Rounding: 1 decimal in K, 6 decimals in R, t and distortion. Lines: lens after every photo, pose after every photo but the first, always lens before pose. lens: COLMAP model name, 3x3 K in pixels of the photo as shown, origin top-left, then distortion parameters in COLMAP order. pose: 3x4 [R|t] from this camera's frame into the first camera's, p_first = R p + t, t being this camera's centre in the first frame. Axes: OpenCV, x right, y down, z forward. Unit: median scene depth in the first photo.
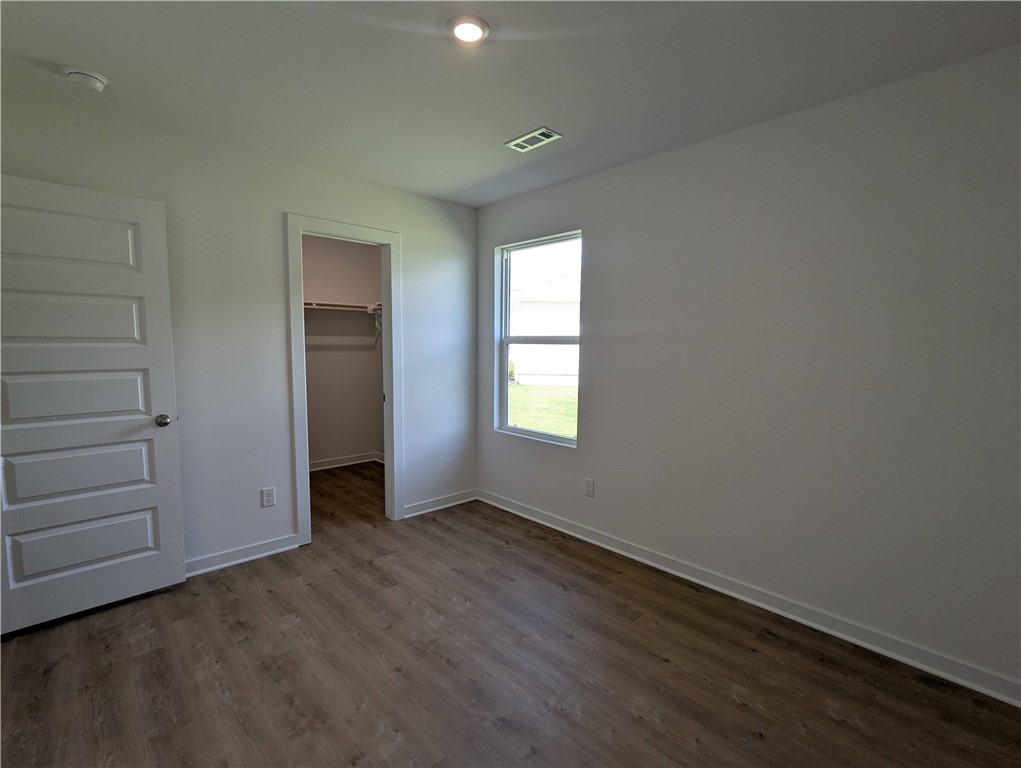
lens RADIAL K [[485.4, 0, 510.3], [0, 485.4, 389.5], [0, 0, 1]] dist [-0.001049, 0.001783]
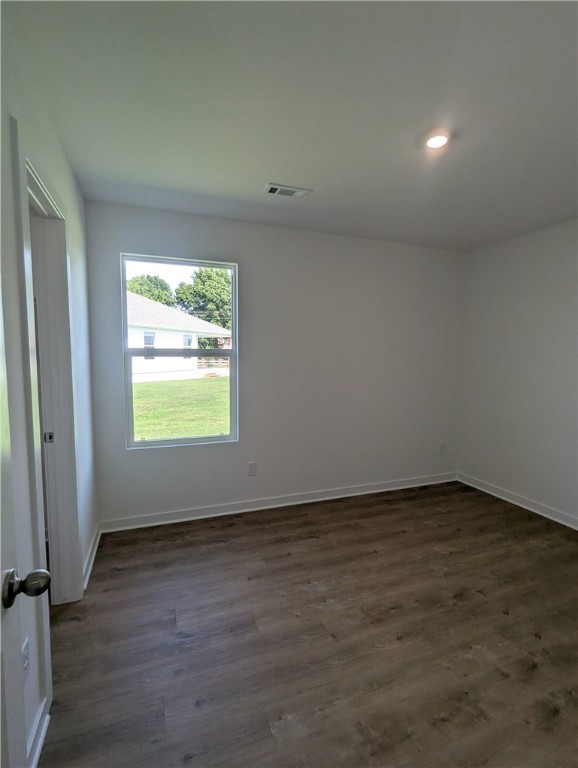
lens RADIAL K [[365.1, 0, 286.5], [0, 365.1, 383.6], [0, 0, 1]] dist [-0.001049, 0.001783]
pose [[0.377025, -0.082623, 0.922511, -0.756915], [0.081355, 0.995118, 0.055877, -0.077065], [-0.922623, 0.053984, 0.381906, 0.602270]]
